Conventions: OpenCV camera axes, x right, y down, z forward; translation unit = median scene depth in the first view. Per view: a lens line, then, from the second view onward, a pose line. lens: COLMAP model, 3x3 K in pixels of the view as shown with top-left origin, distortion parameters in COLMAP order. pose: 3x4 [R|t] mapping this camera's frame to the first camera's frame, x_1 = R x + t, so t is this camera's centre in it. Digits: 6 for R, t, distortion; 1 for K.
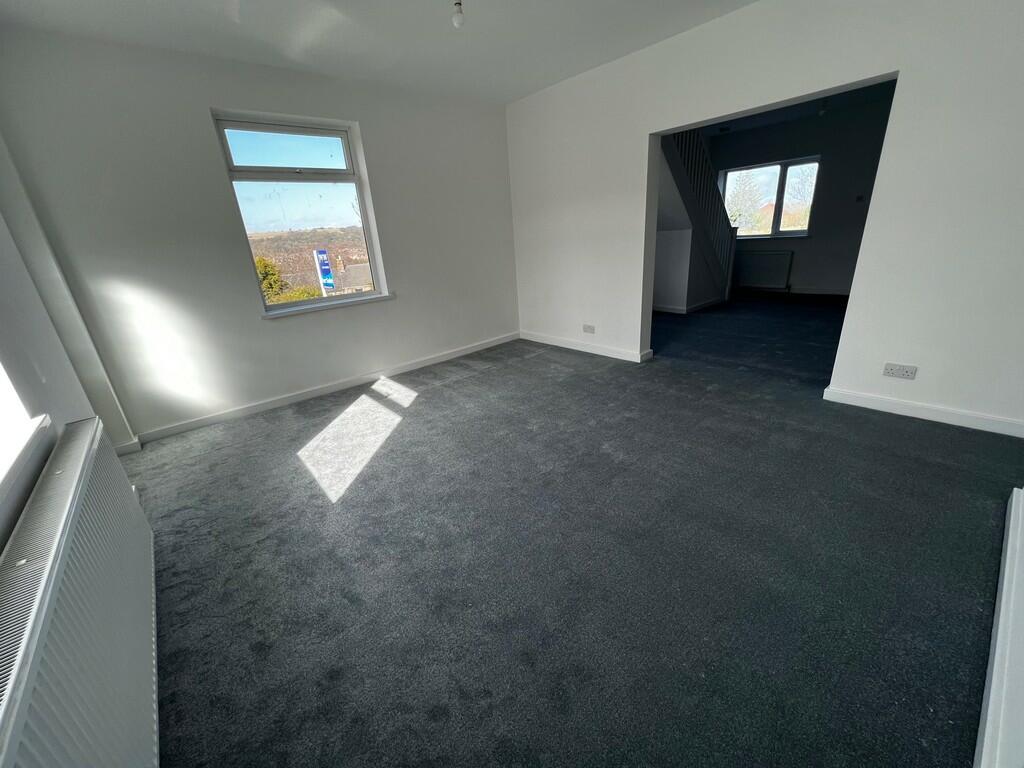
lens RADIAL K [[405.8, 0, 503.0], [0, 405.8, 382.1], [0, 0, 1]] dist [-0.001537, -0.000999]
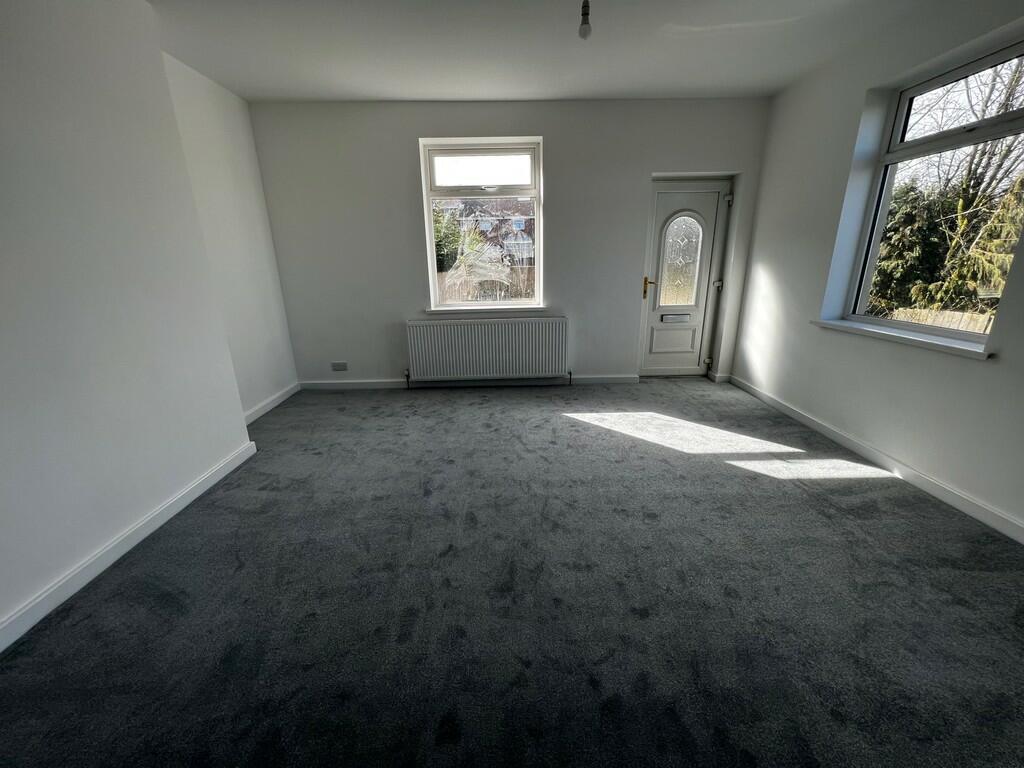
lens RADIAL K [[405.8, 0, 511.8], [0, 405.8, 379.6], [0, 0, 1]] dist [-0.001537, -0.000999]
pose [[-0.626815, 0.286269, -0.724675, 0.566379], [-0.208492, 0.834524, 0.510000, -0.402298], [0.750756, 0.470764, -0.463408, 1.045779]]
